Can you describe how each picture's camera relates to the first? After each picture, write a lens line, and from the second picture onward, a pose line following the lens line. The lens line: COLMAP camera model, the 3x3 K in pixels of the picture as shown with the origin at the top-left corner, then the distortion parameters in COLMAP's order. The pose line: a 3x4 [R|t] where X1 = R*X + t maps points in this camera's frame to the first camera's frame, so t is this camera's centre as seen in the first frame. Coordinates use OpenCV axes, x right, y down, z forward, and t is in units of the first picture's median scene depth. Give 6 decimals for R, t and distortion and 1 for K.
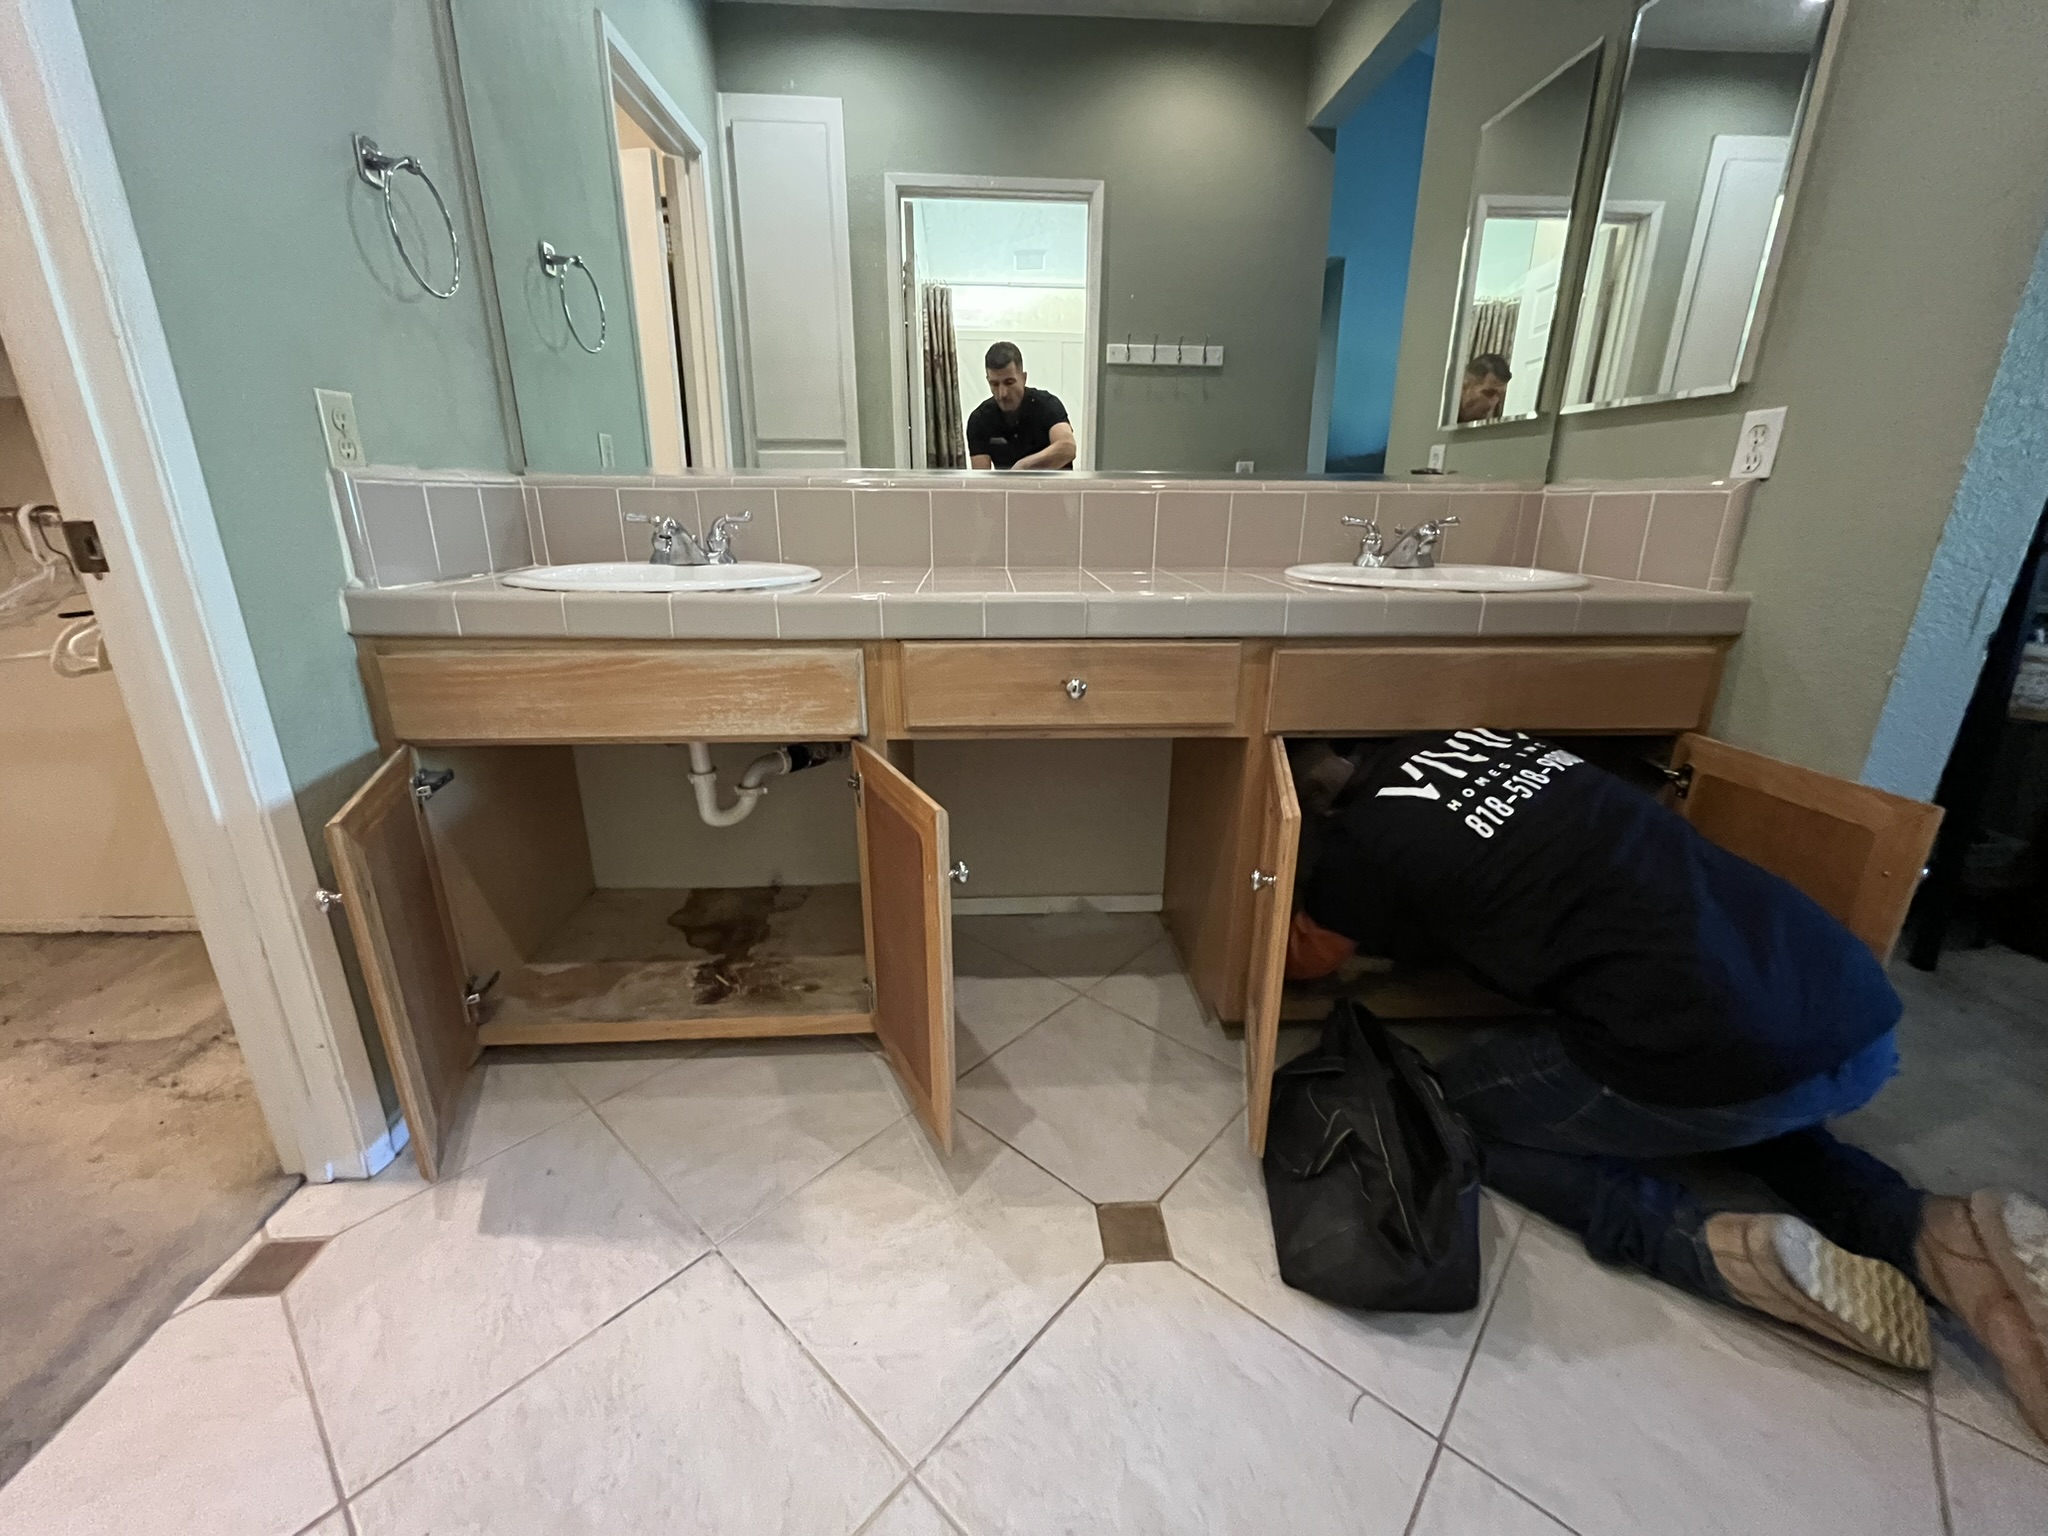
lens RADIAL K [[829.2, 0, 1023.7], [0, 829.2, 760.8], [0, 0, 1]] dist [-0.002496, -0.000066]
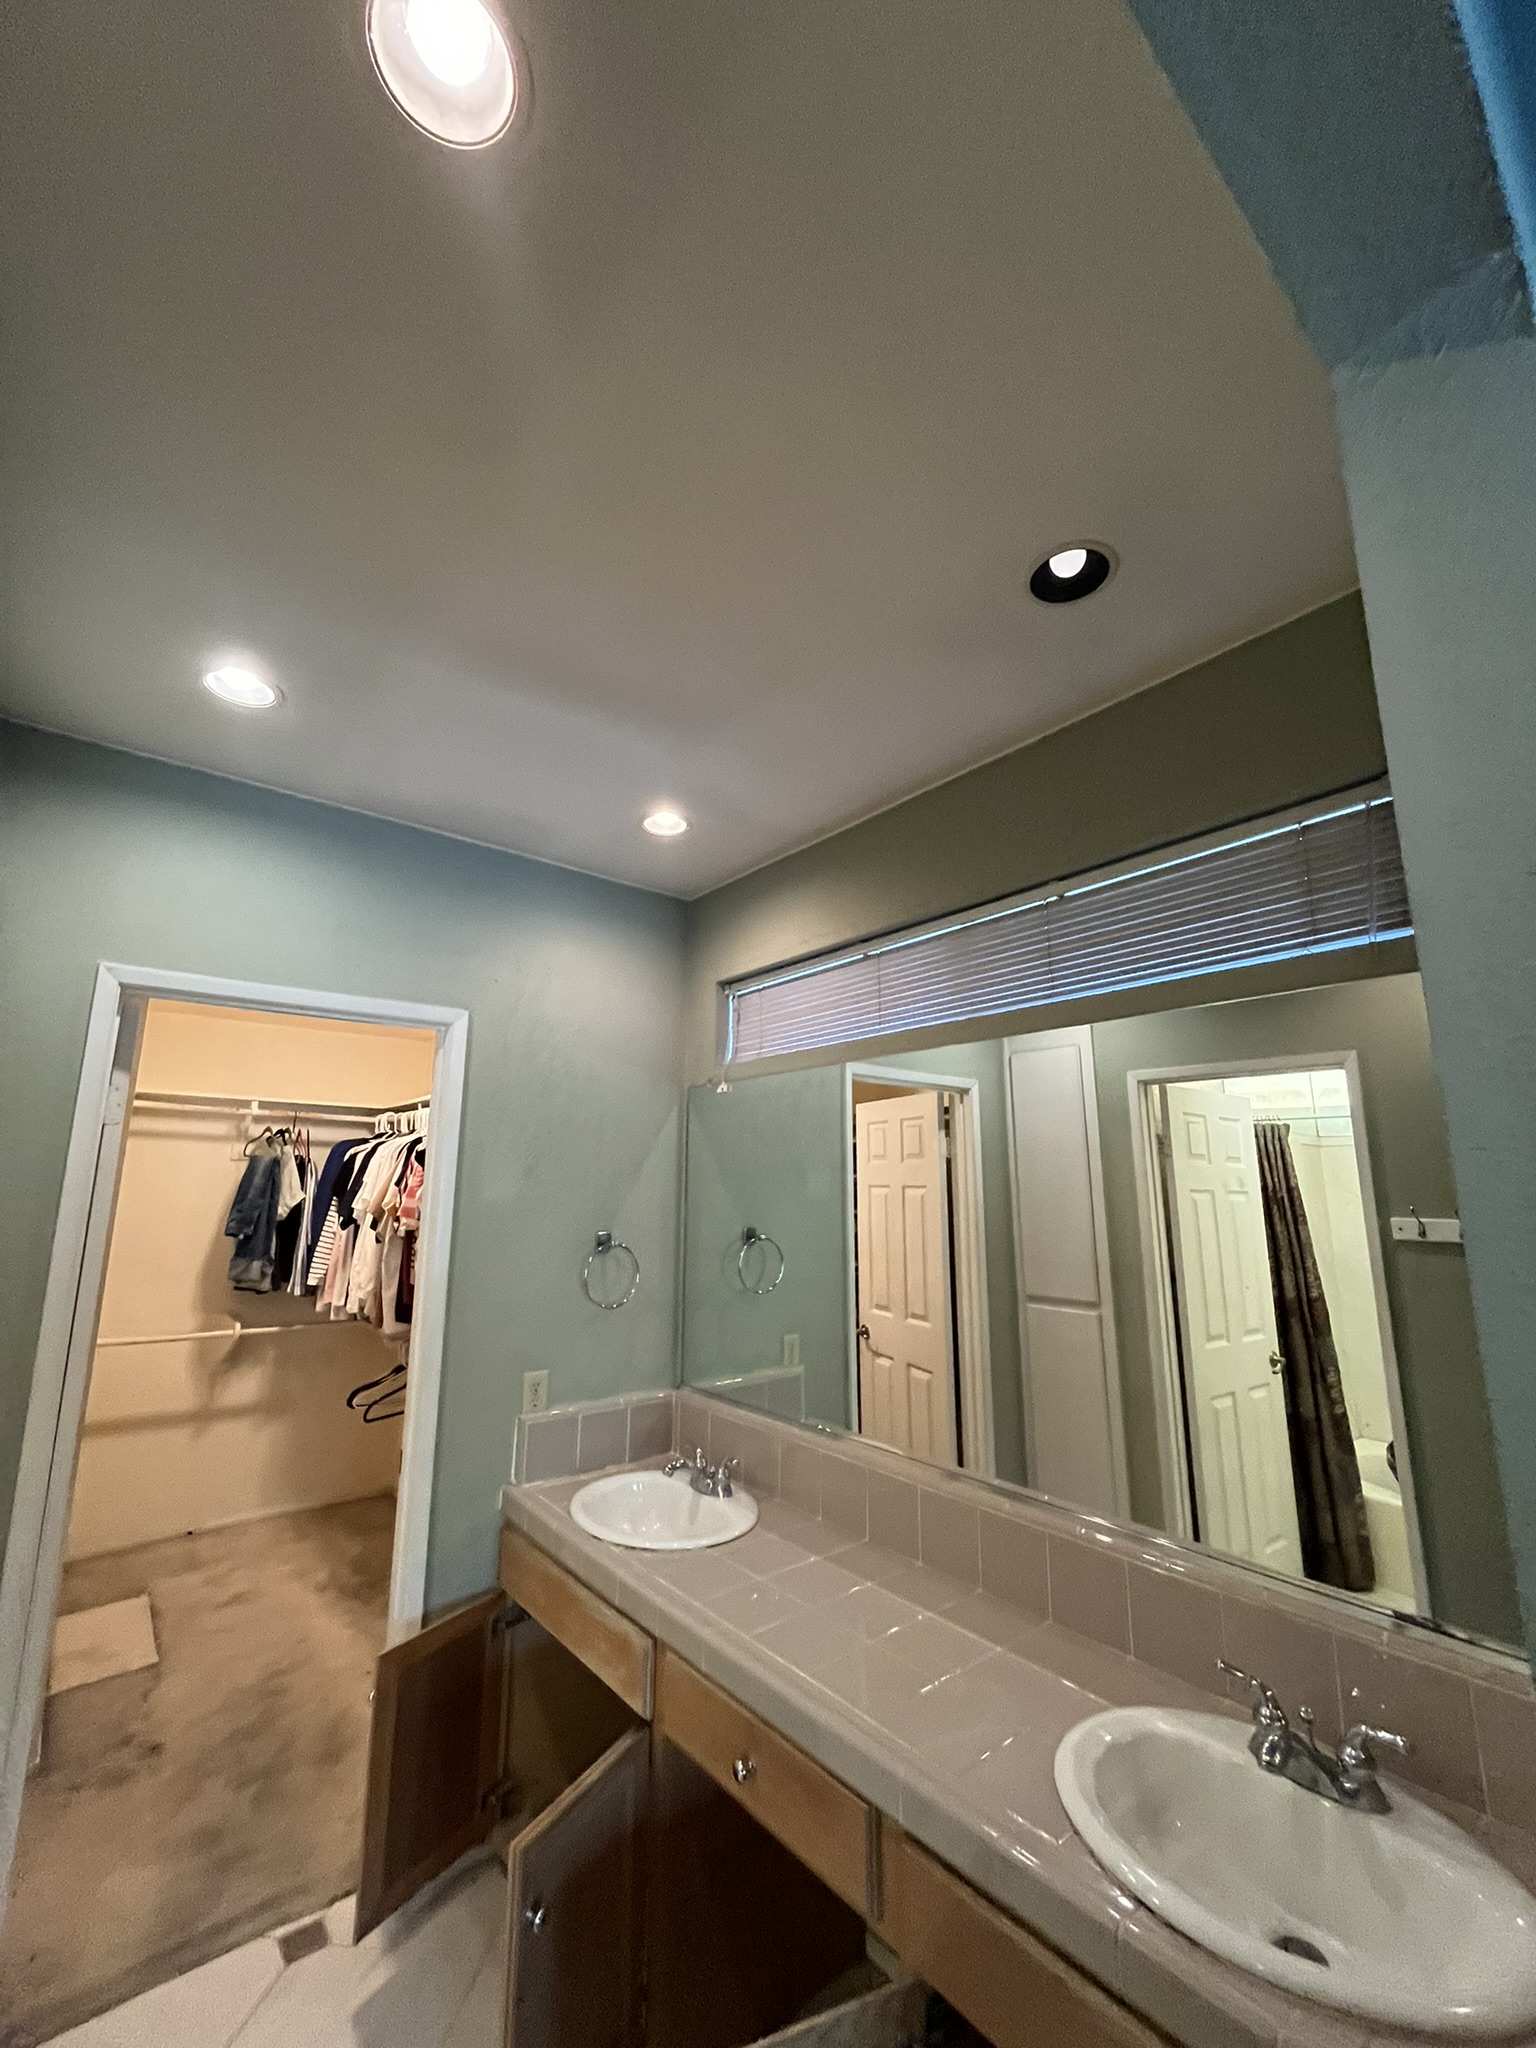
lens RADIAL K [[829.2, 0, 767.9], [0, 829.2, 1021.8], [0, 0, 1]] dist [-0.002496, -0.000066]
pose [[0.588857, -0.164467, -0.791327, 0.998561], [-0.251868, 0.892983, -0.373019, -0.517172], [0.767991, 0.418965, 0.484415, 0.123847]]
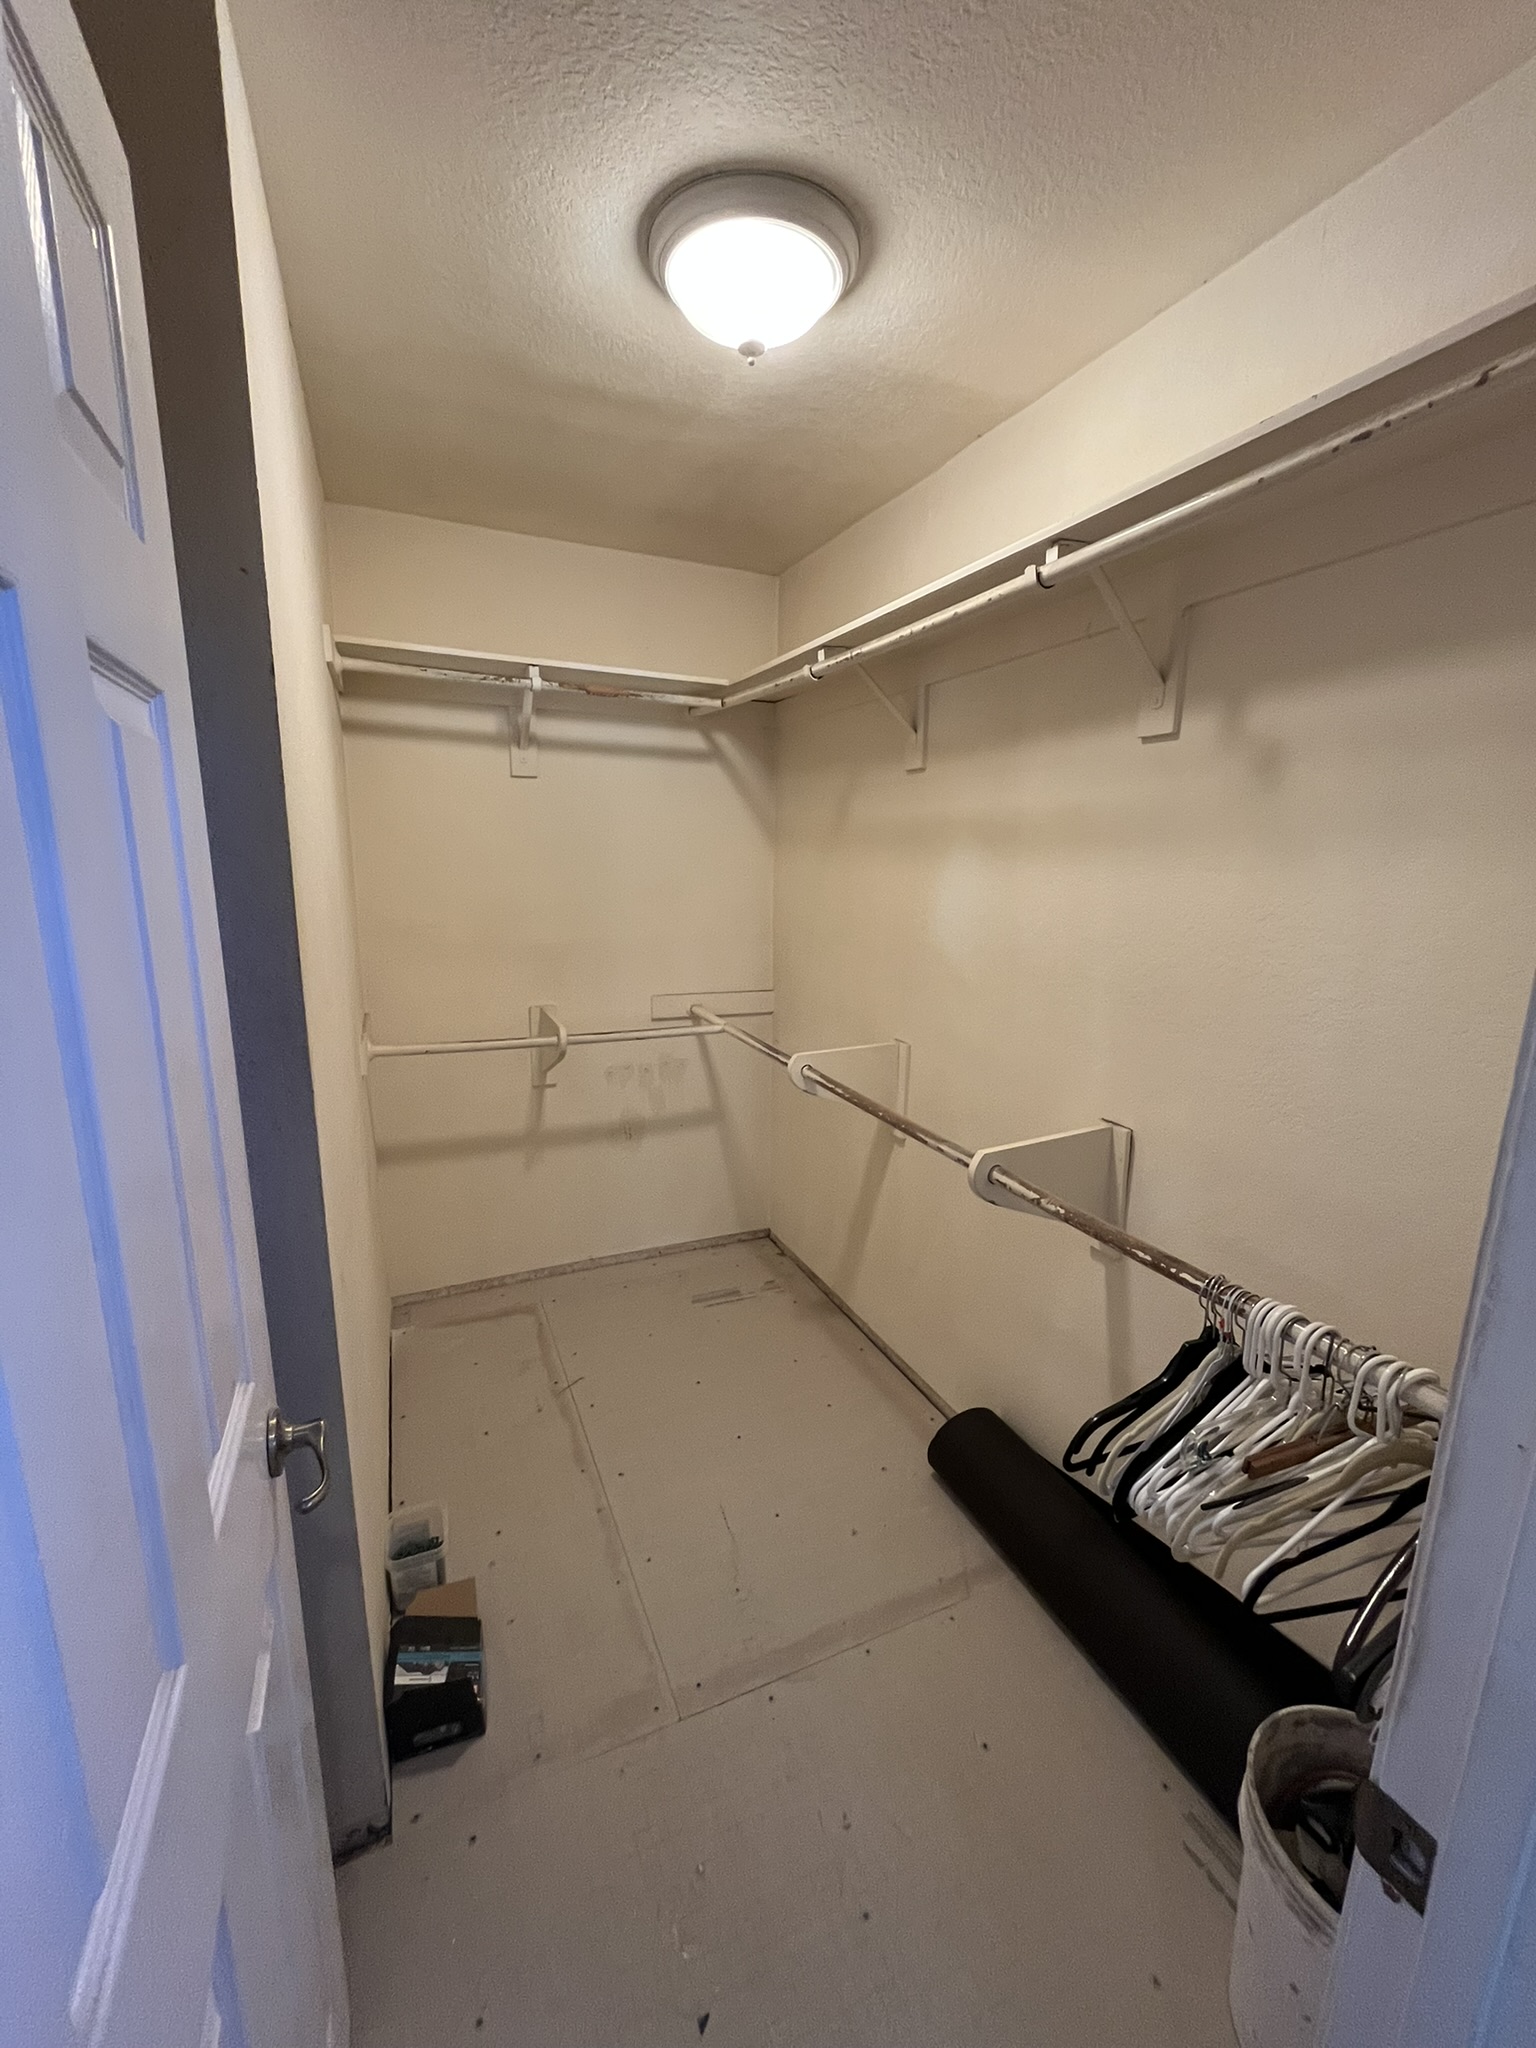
lens RADIAL K [[829.2, 0, 768.3], [0, 829.2, 1024.2], [0, 0, 1]] dist [-0.002496, -0.000066]
pose [[0.359472, 0.183565, -0.914923, -0.623959], [-0.304416, 0.949891, 0.070977, -0.475555], [0.882106, 0.253003, 0.397339, 0.205957]]
